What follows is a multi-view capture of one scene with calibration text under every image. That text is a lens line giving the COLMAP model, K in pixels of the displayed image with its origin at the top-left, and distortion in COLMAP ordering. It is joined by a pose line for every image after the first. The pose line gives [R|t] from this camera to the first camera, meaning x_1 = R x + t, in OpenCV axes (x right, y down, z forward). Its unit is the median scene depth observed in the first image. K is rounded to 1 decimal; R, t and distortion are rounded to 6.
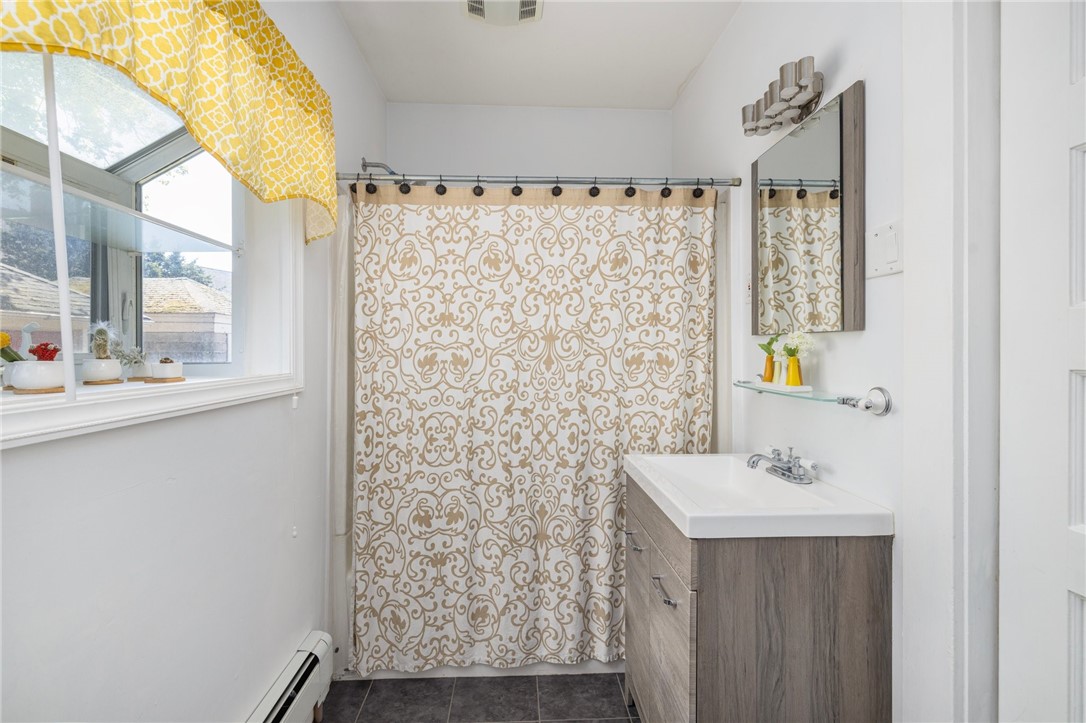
lens RADIAL K [[459.5, 0, 537.5], [0, 459.5, 359.3], [0, 0, 1]] dist [-0.002146, 0.000799]
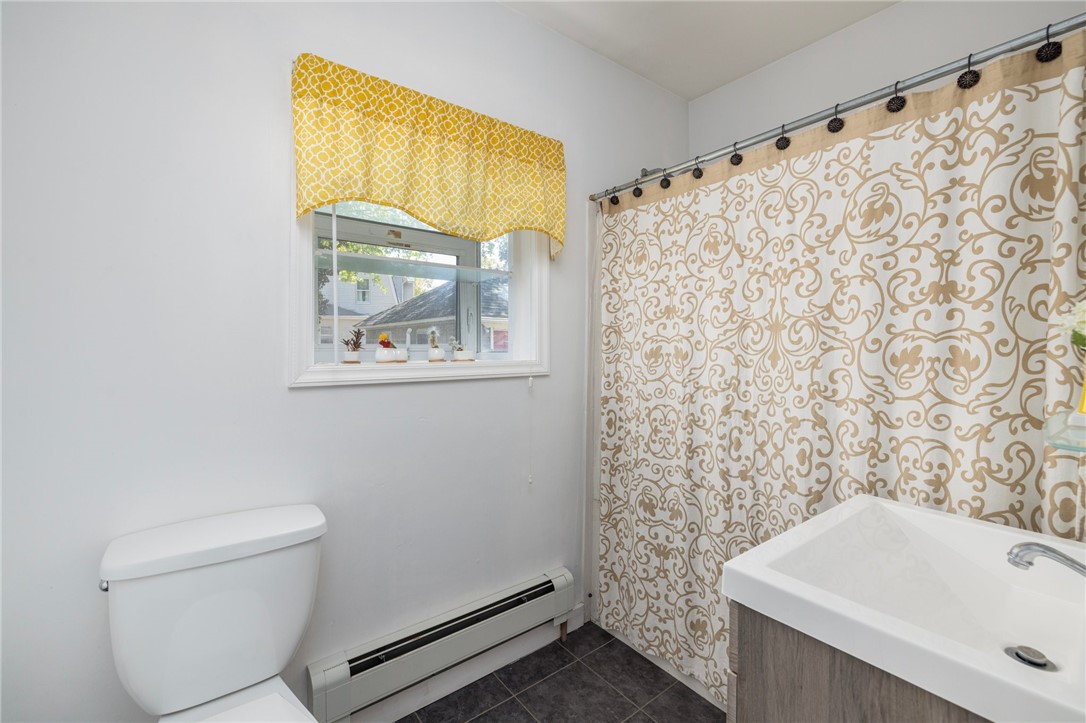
lens RADIAL K [[459.5, 0, 537.8], [0, 459.5, 352.0], [0, 0, 1]] dist [-0.002146, 0.000799]
pose [[0.573021, 0.012302, -0.819449, 0.451287], [-0.018299, 0.999830, 0.002214, 0.002802], [0.819337, 0.013726, 0.573149, 0.196802]]
